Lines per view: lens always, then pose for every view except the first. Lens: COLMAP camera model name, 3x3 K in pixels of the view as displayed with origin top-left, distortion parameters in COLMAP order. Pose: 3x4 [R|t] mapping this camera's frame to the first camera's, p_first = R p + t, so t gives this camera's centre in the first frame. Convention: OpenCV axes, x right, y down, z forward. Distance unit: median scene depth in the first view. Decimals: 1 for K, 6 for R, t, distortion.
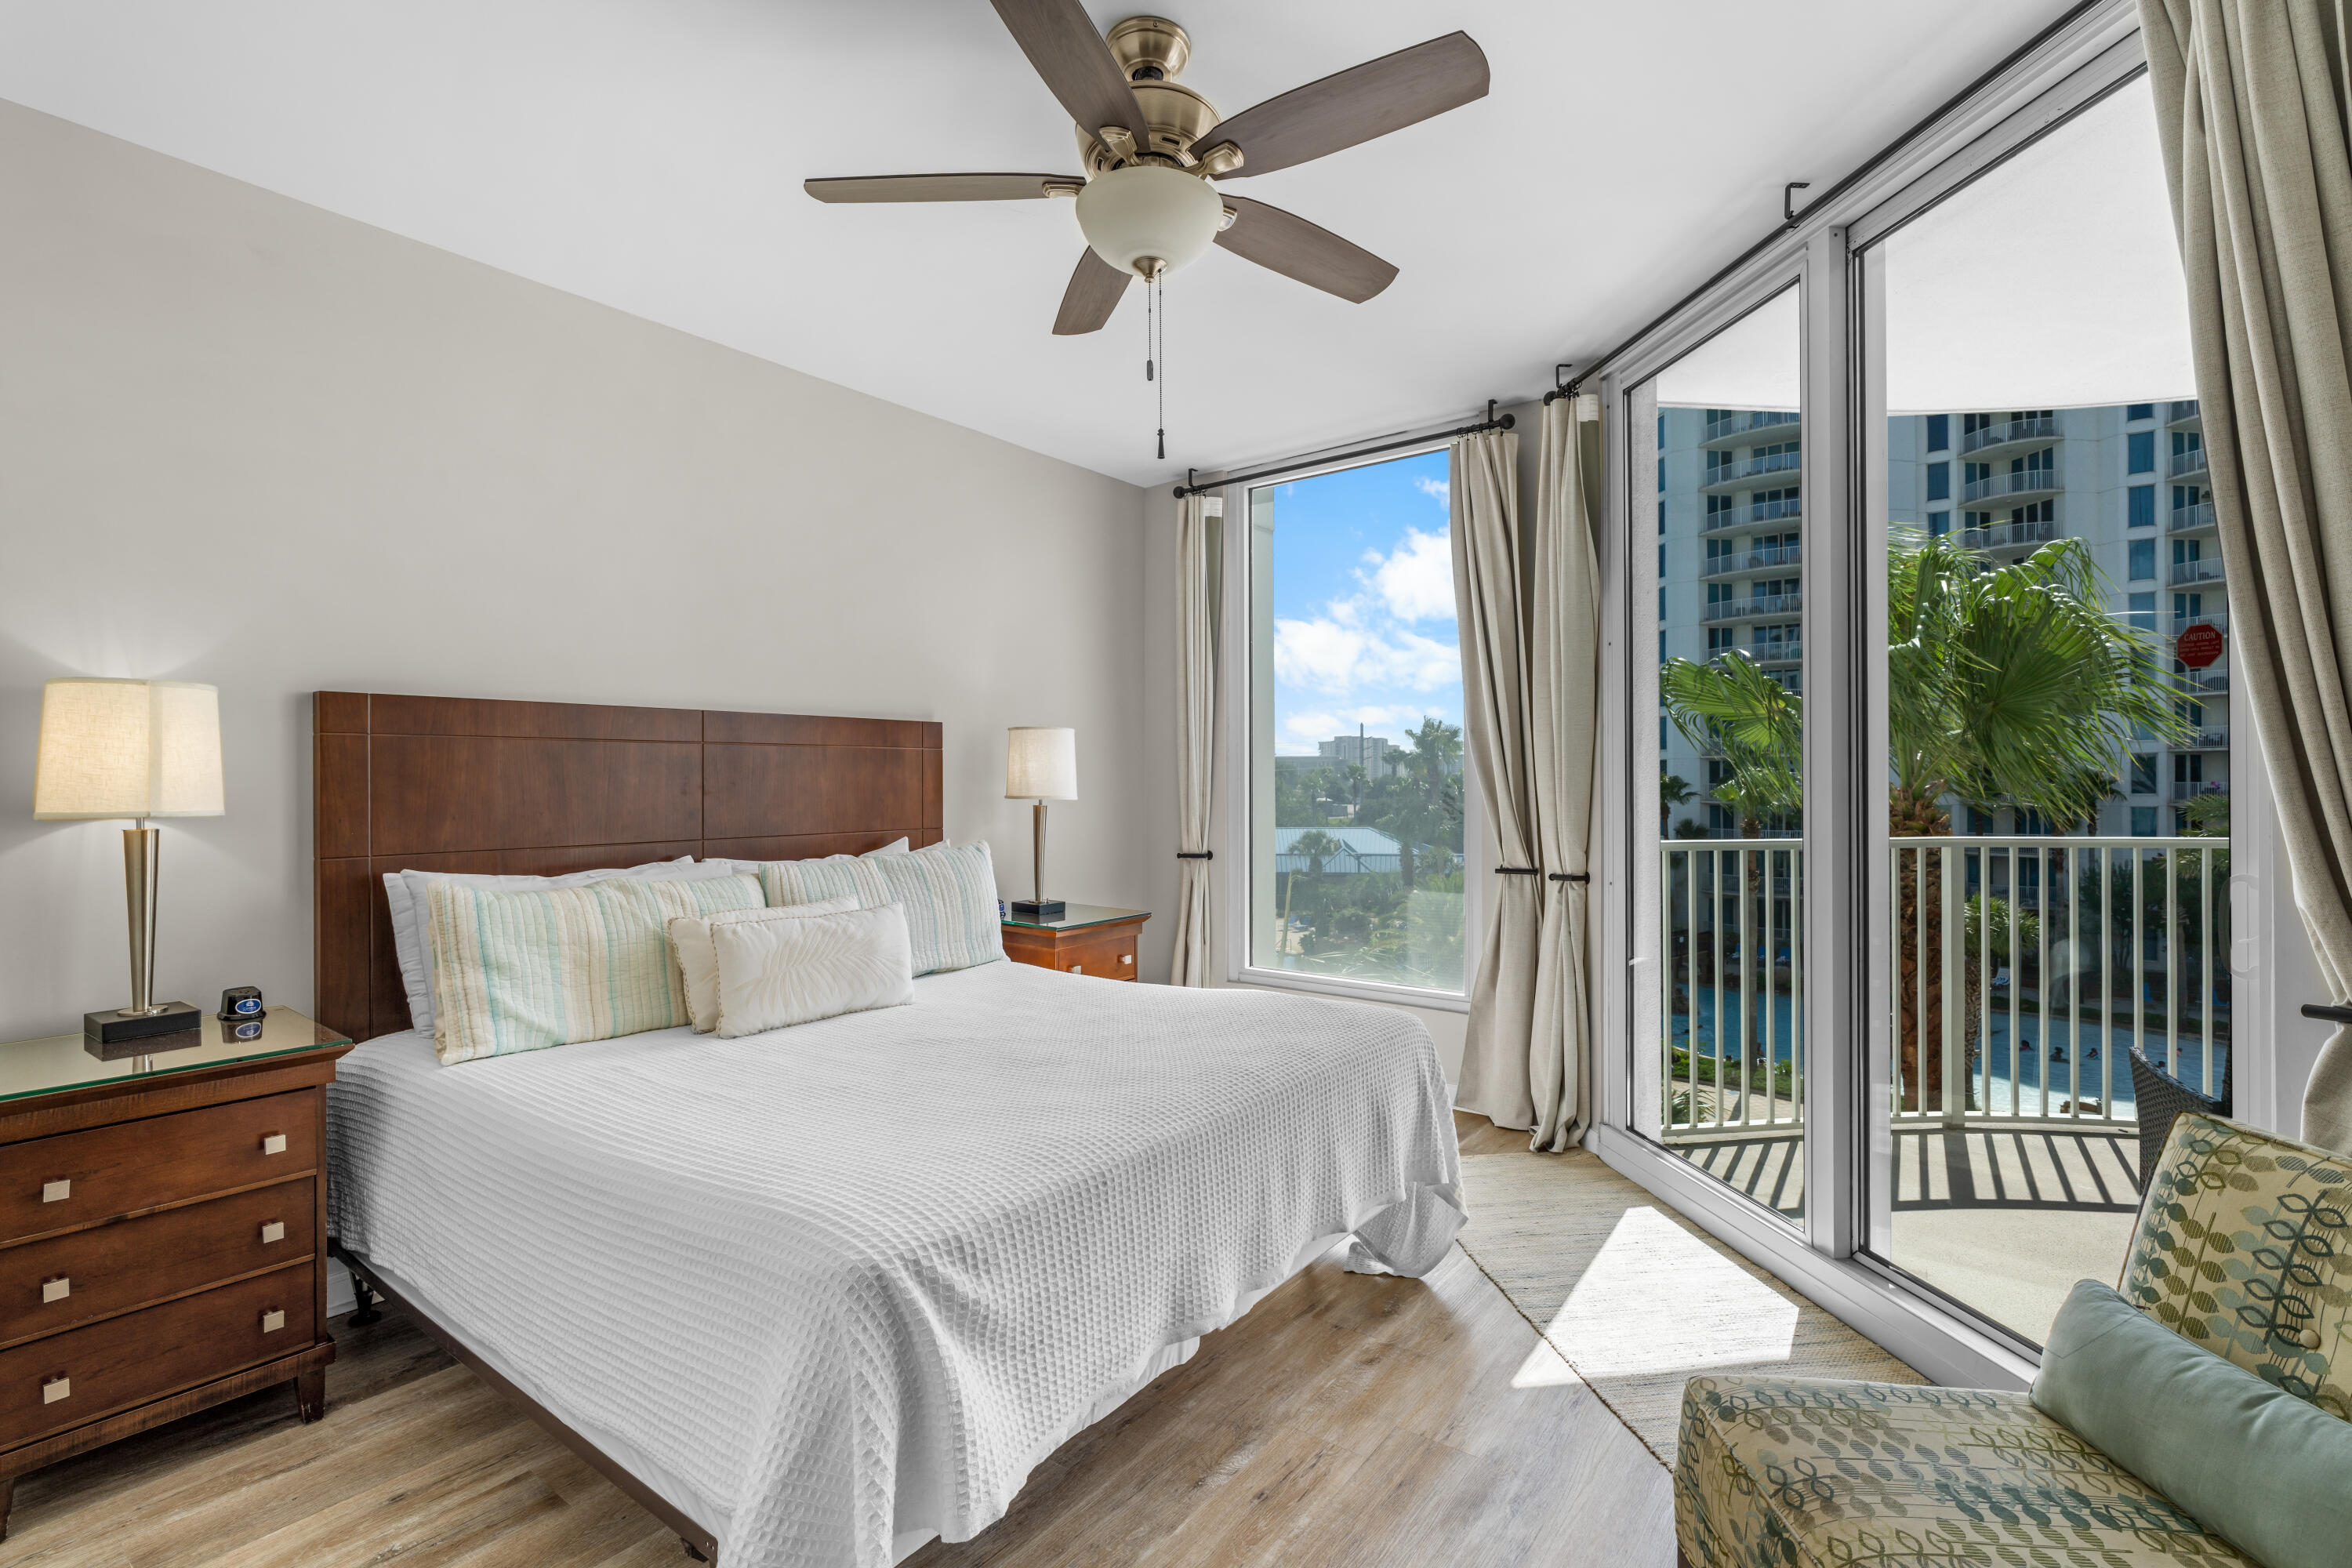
lens RADIAL K [[1072.3, 0, 1184.6], [0, 1072.3, 812.1], [0, 0, 1]] dist [-0.003028, 0.000099]
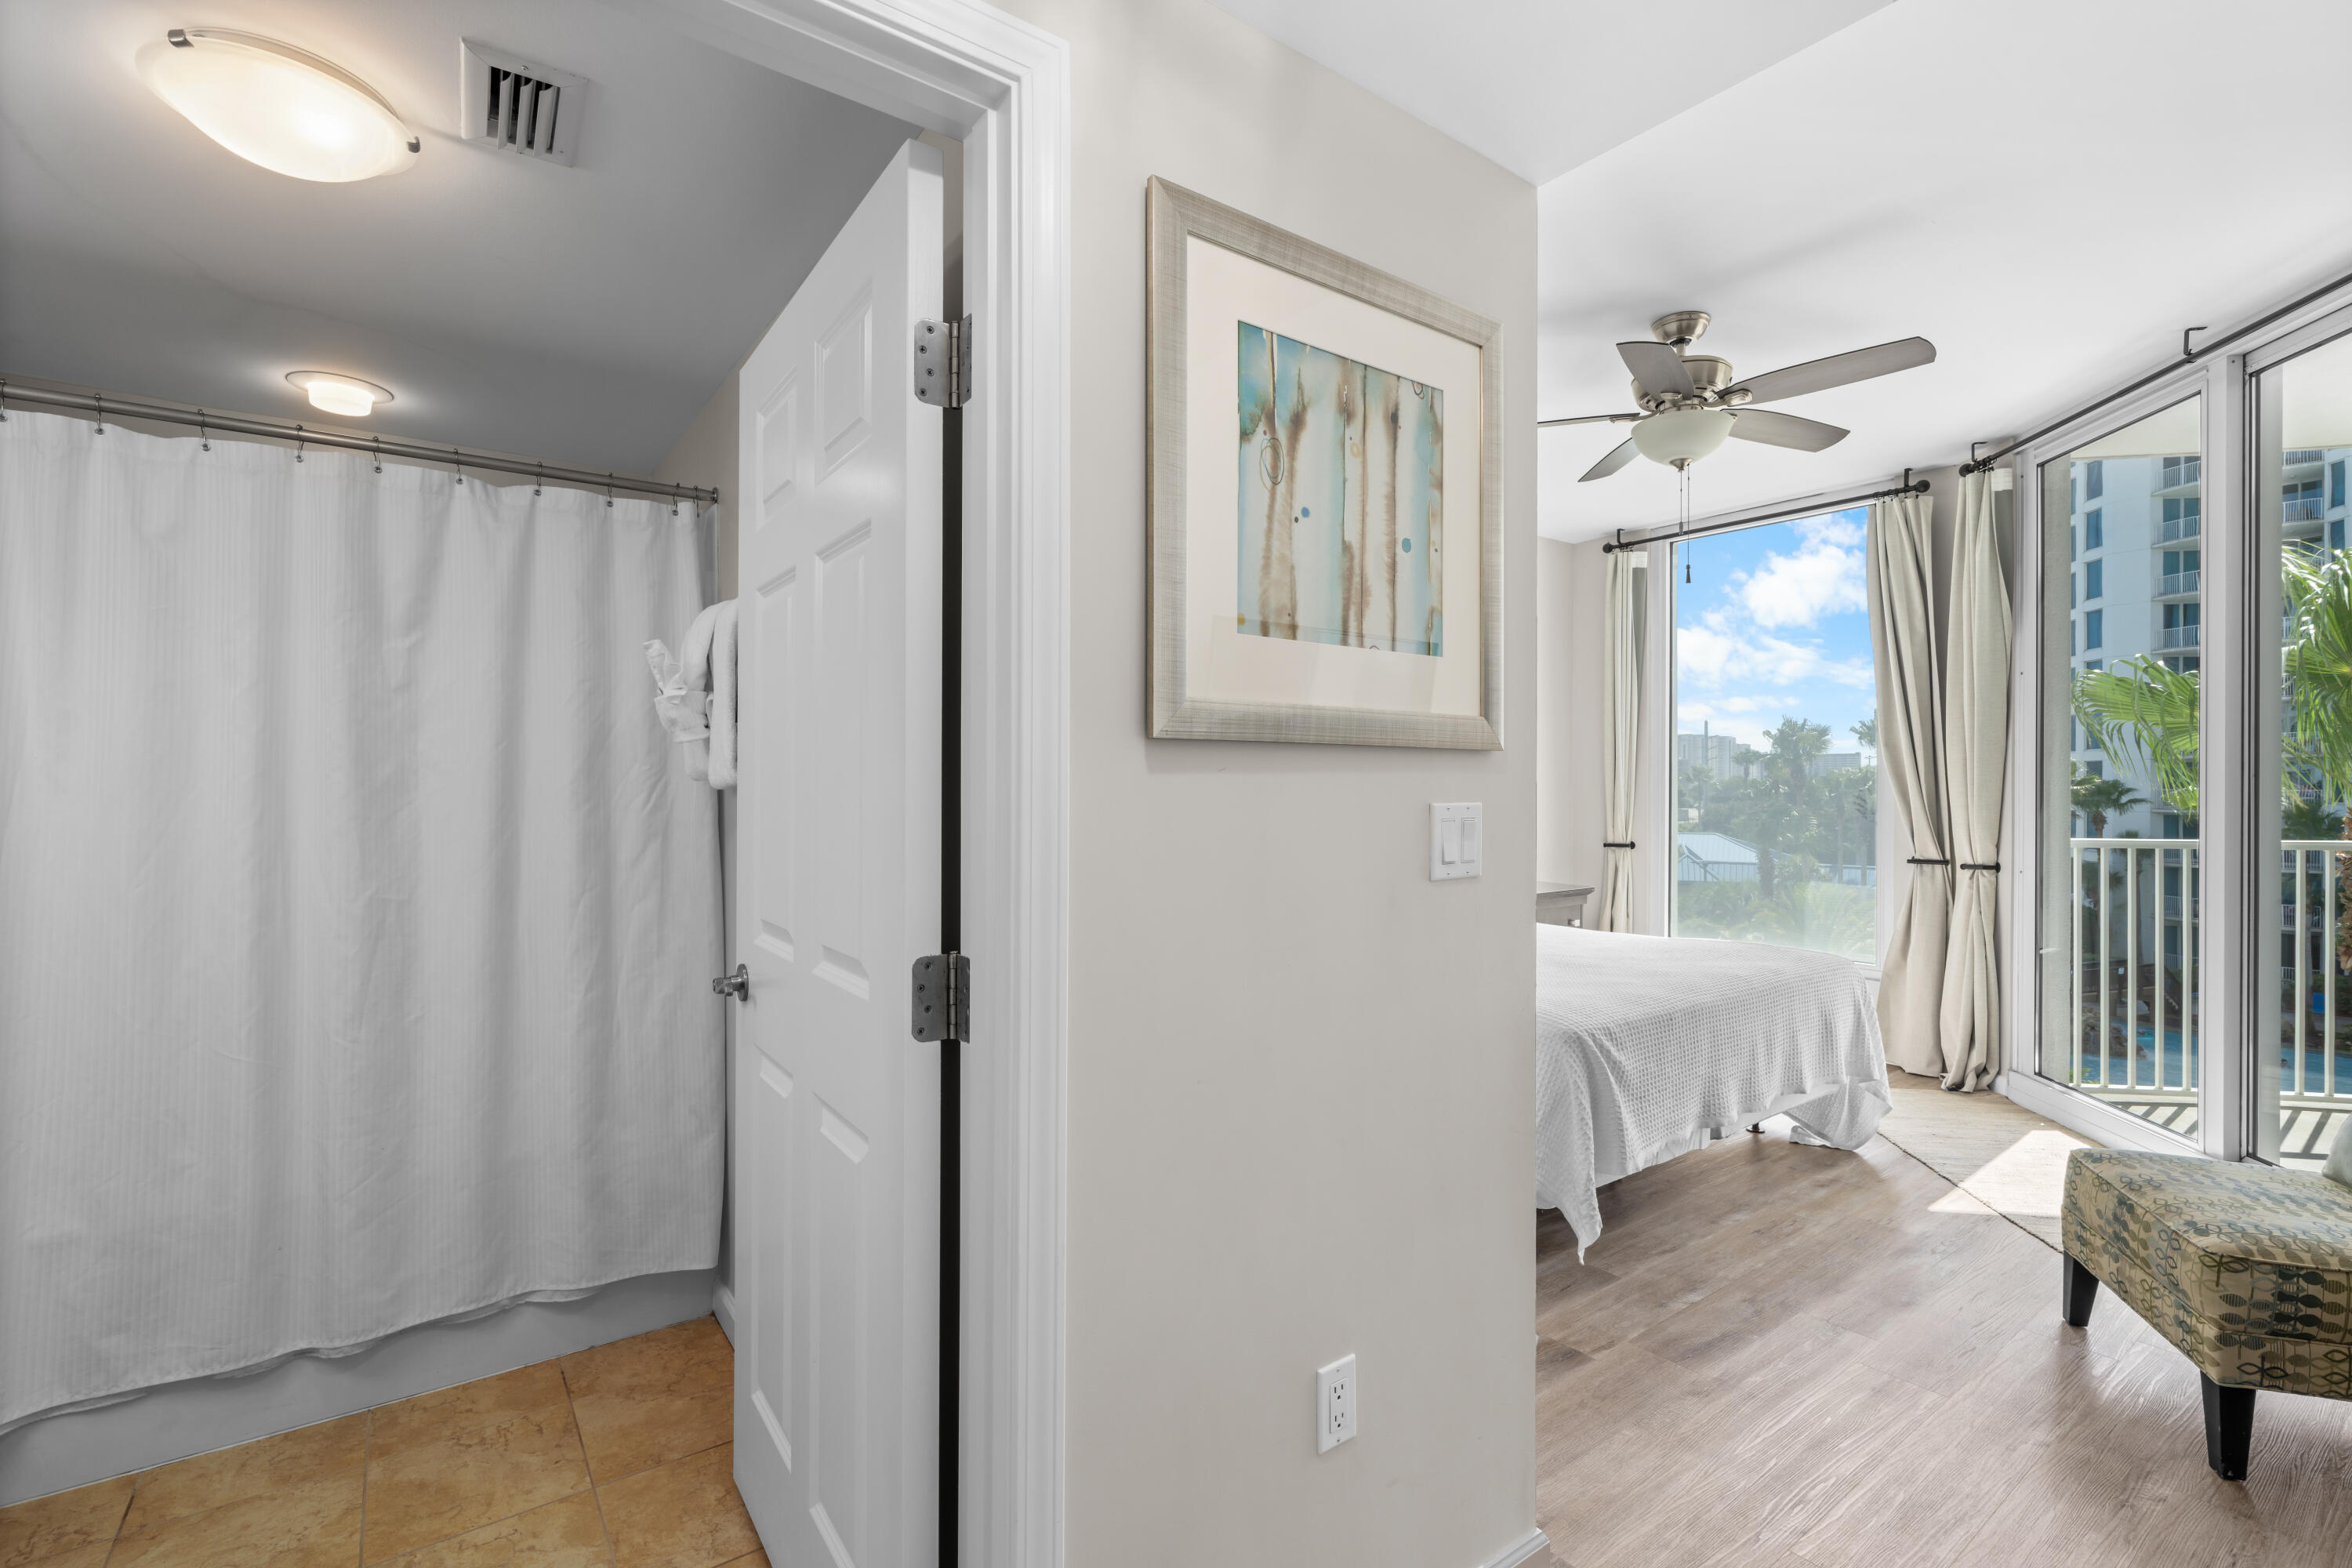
lens RADIAL K [[1083.4, 0, 1177.8], [0, 1083.4, 801.7], [0, 0, 1]] dist [0.002401, 0.000314]
pose [[0.959699, 0.011728, -0.280786, -0.169833], [-0.014441, 0.999867, -0.007593, 0.010268], [0.280660, 0.011342, 0.959740, -0.436157]]
